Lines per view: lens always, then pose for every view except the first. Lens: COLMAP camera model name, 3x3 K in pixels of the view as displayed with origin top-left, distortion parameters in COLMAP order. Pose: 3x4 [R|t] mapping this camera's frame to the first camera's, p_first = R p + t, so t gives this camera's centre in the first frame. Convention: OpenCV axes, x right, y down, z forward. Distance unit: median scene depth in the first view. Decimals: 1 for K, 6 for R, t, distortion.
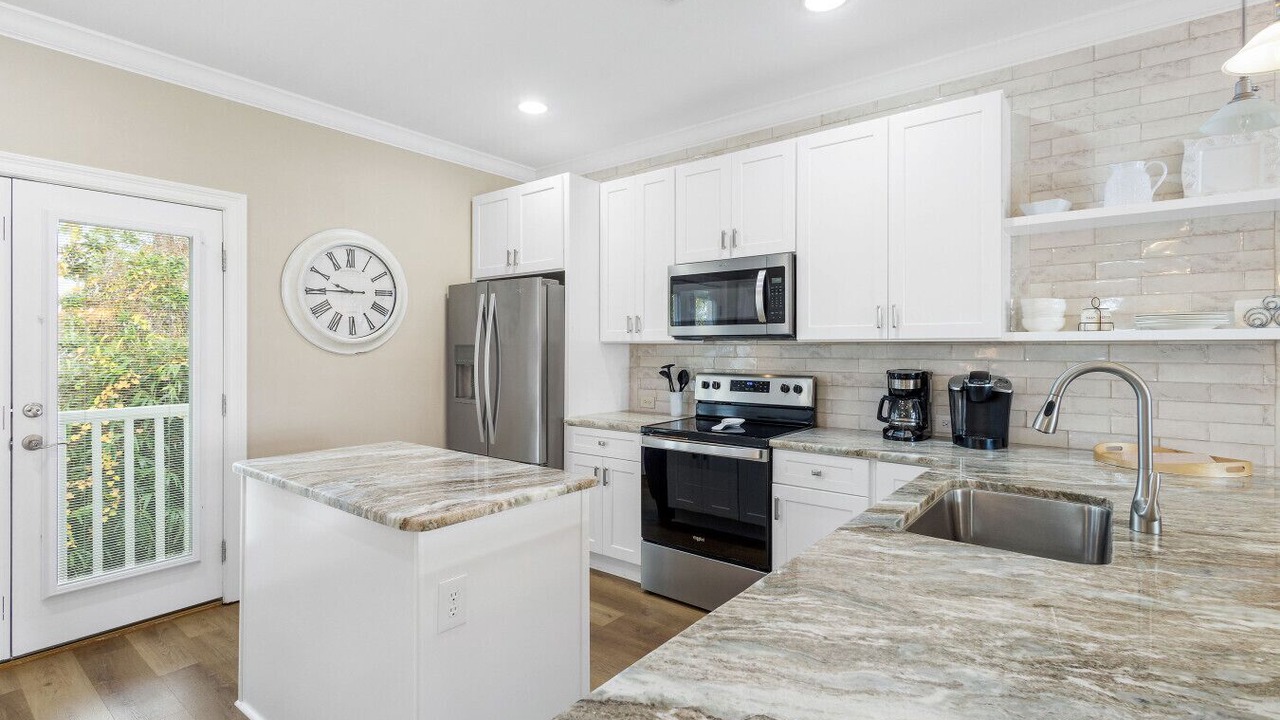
lens RADIAL K [[607.2, 0, 626.2], [0, 607.2, 356.0], [0, 0, 1]] dist [0.010539, -0.000895]
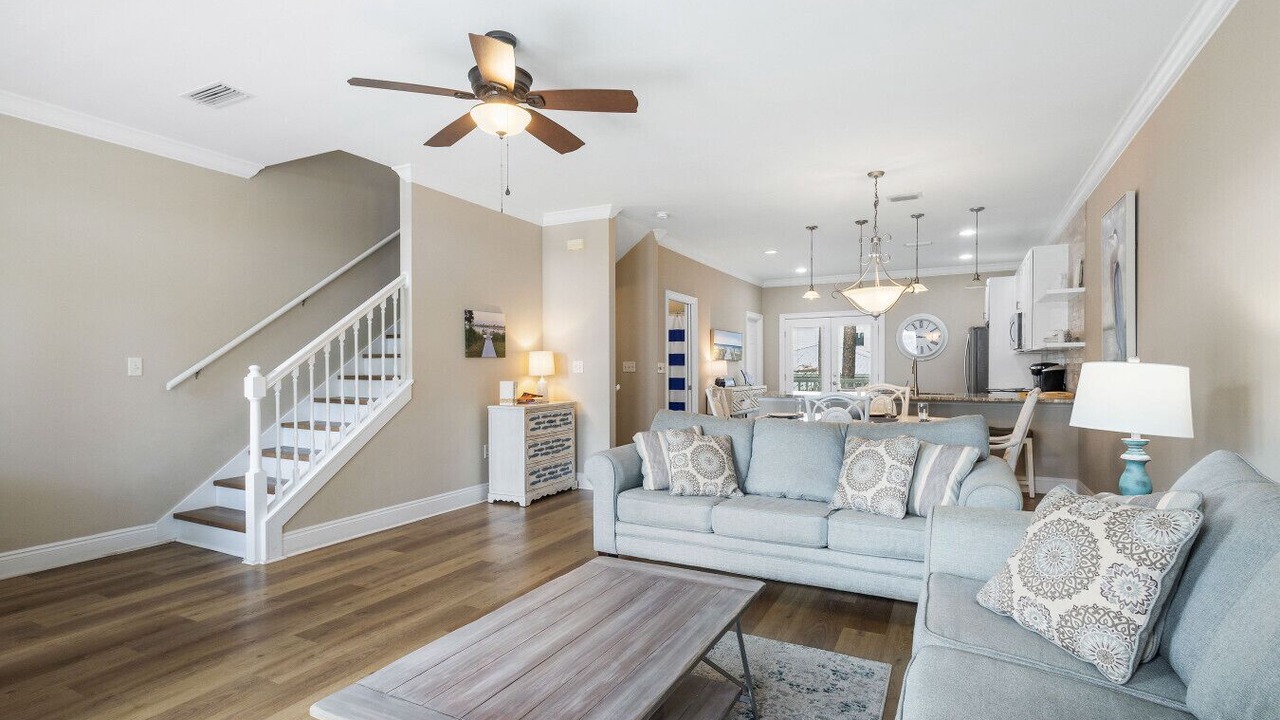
lens RADIAL K [[607.2, 0, 641.3], [0, 607.2, 365.0], [0, 0, 1]] dist [0.010539, -0.000895]
pose [[0.197417, -0.008019, -0.980287, 2.243325], [-0.000240, 0.999966, -0.008228, 0.045980], [0.980320, 0.001859, 0.197409, -0.850816]]
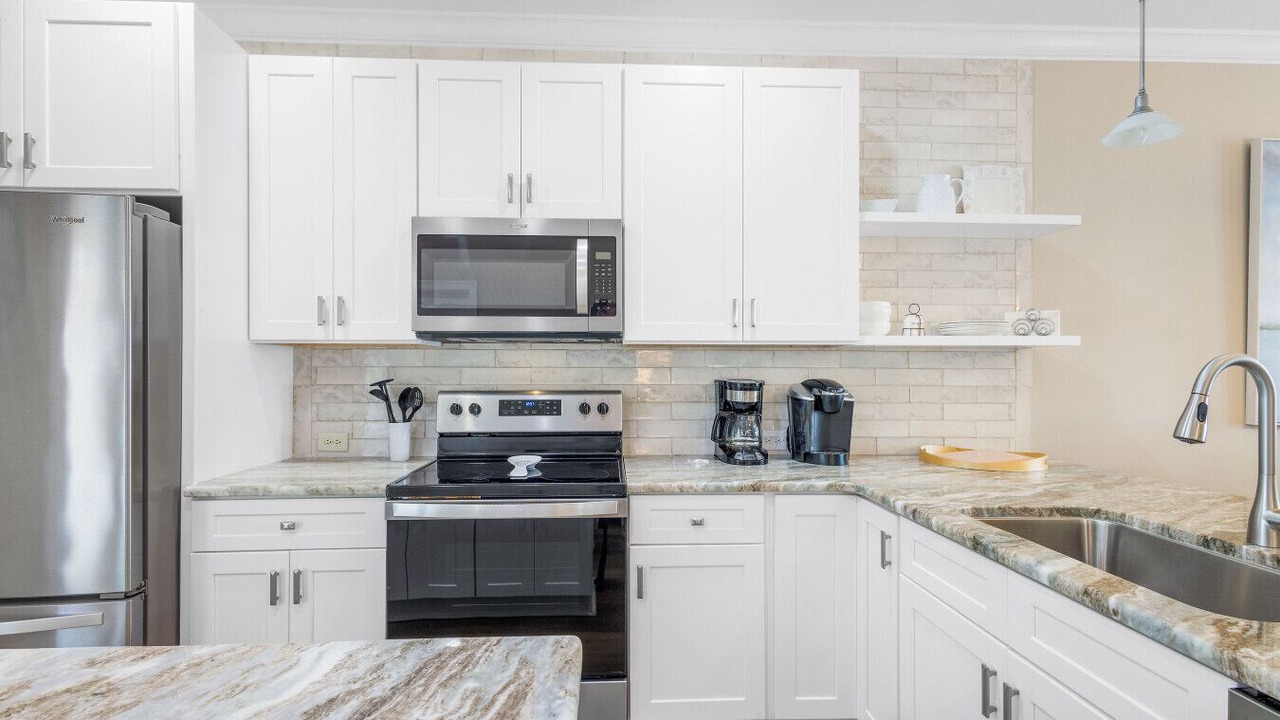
lens RADIAL K [[607.2, 0, 647.4], [0, 607.2, 376.2], [0, 0, 1]] dist [0.010539, -0.000895]
pose [[0.741688, -0.007514, 0.670703, -0.189071], [0.008903, 0.999959, 0.001357, 0.015262], [-0.670686, 0.004964, 0.741725, 0.438199]]
